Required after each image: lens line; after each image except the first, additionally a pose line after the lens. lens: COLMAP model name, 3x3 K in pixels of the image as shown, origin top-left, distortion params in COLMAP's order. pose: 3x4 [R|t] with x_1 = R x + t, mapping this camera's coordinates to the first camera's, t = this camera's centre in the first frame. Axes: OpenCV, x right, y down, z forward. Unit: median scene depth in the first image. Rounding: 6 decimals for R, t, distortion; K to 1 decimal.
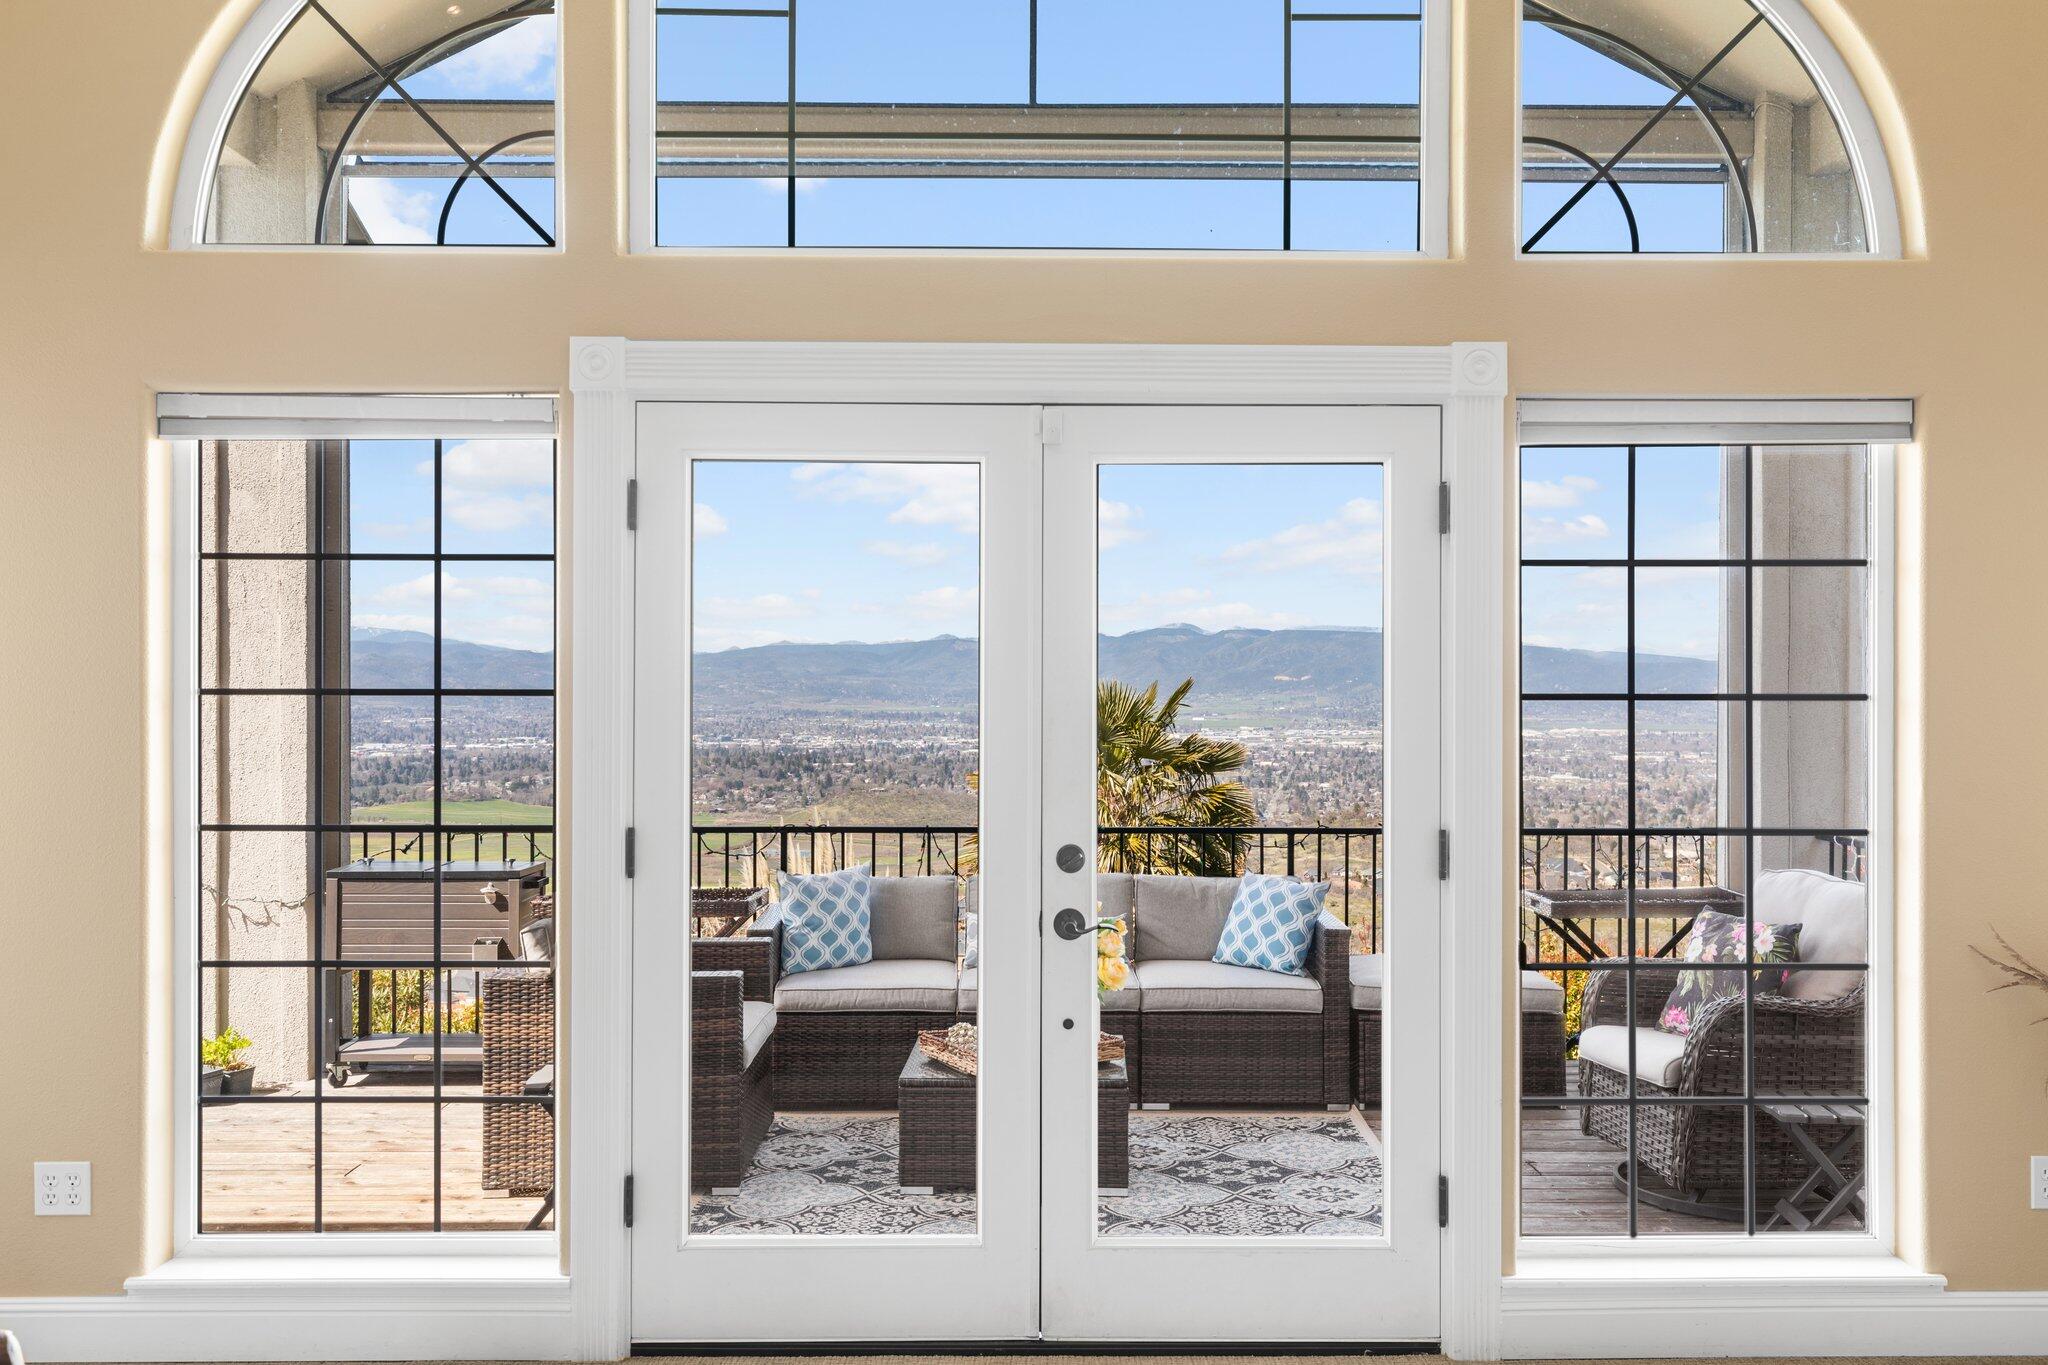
lens RADIAL K [[1783.2, 0, 1052.8], [0, 1783.2, 678.0], [0, 0, 1]] dist [0.015637, 0.001110]
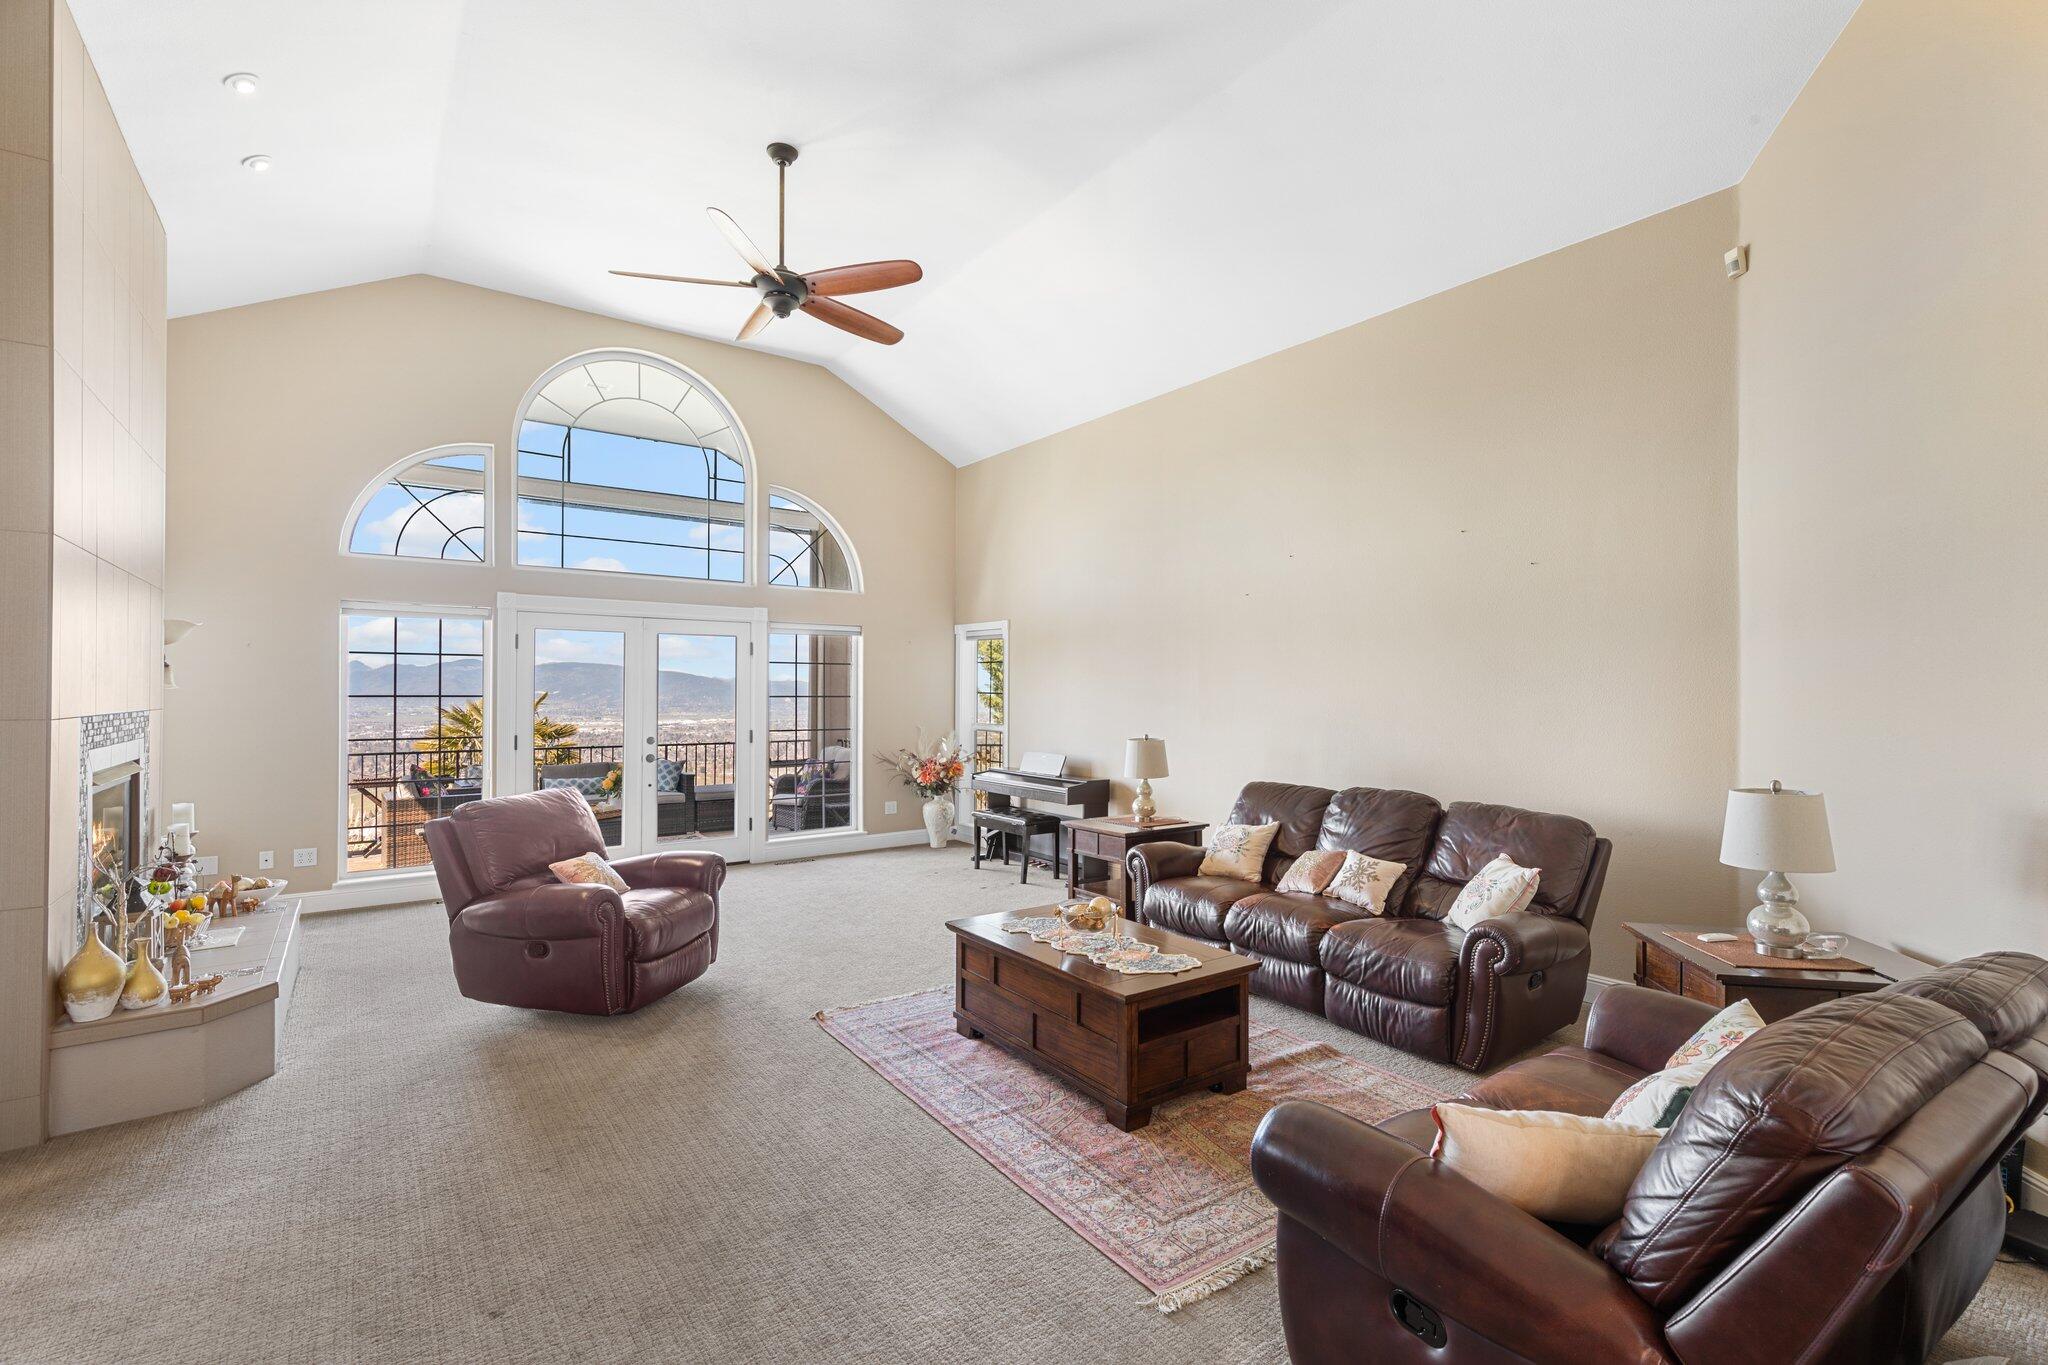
lens RADIAL K [[916.4, 0, 1039.4], [0, 916.4, 684.0], [0, 0, 1]] dist [0.008885, -0.001339]
pose [[0.810716, 0.004604, 0.585422, -0.269338], [0.000660, 0.999961, -0.008778, 0.000590], [-0.585440, 0.007503, 0.810681, -0.605411]]
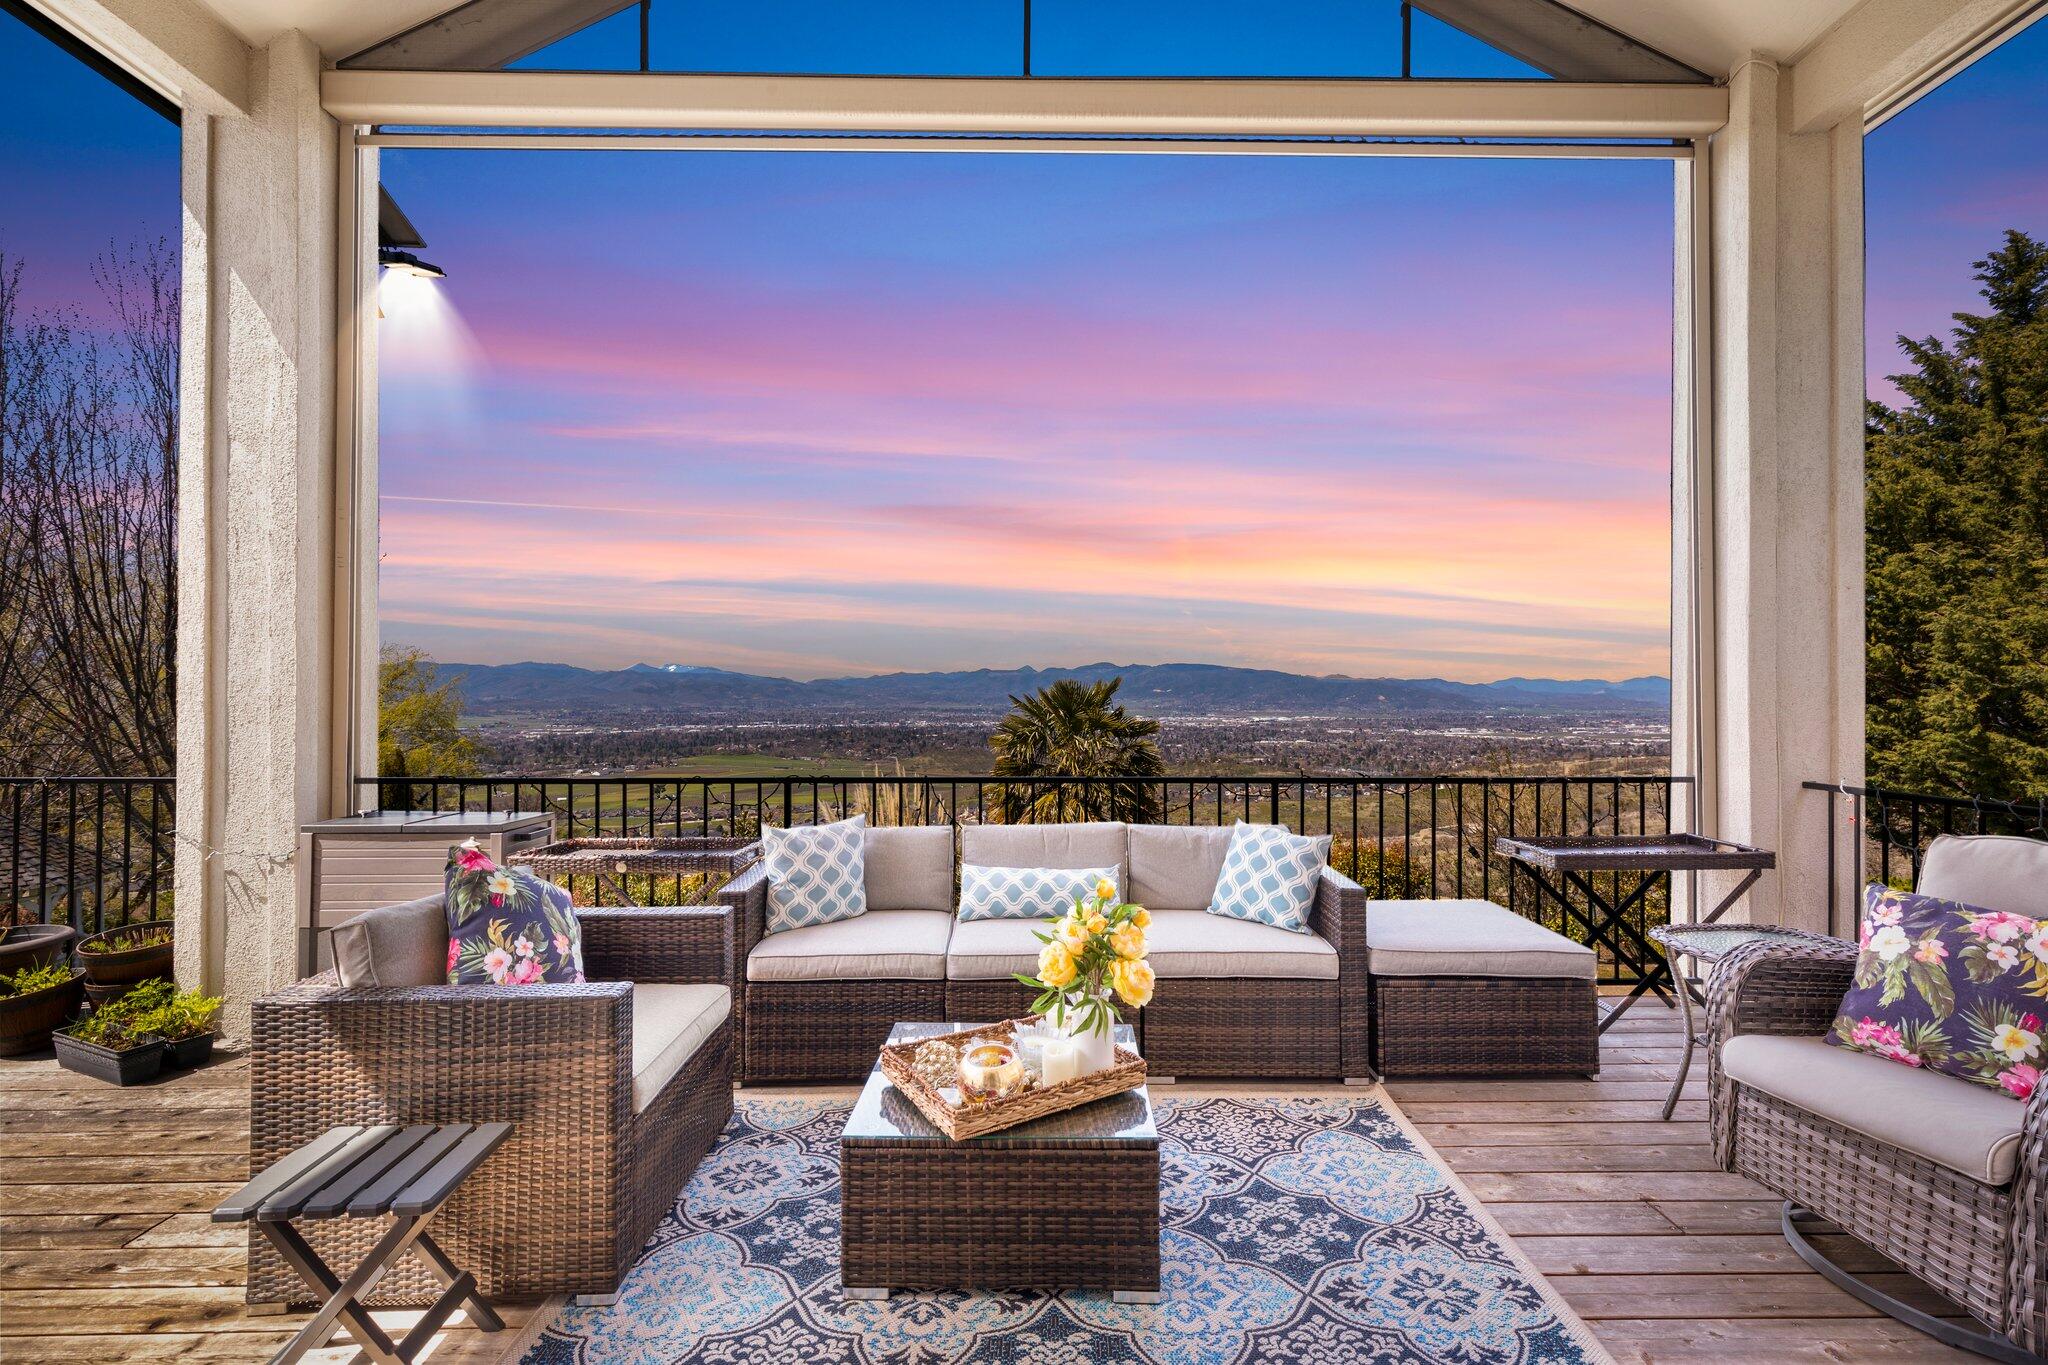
lens RADIAL K [[916.4, 0, 1039.4], [0, 916.4, 684.0], [0, 0, 1]] dist [0.008885, -0.001339]
pose [[0.999998, -0.001777, 0.000118, -0.004647], [0.001778, 0.999970, -0.007476, 0.036427], [-0.000105, 0.007476, 0.999972, 0.509729]]
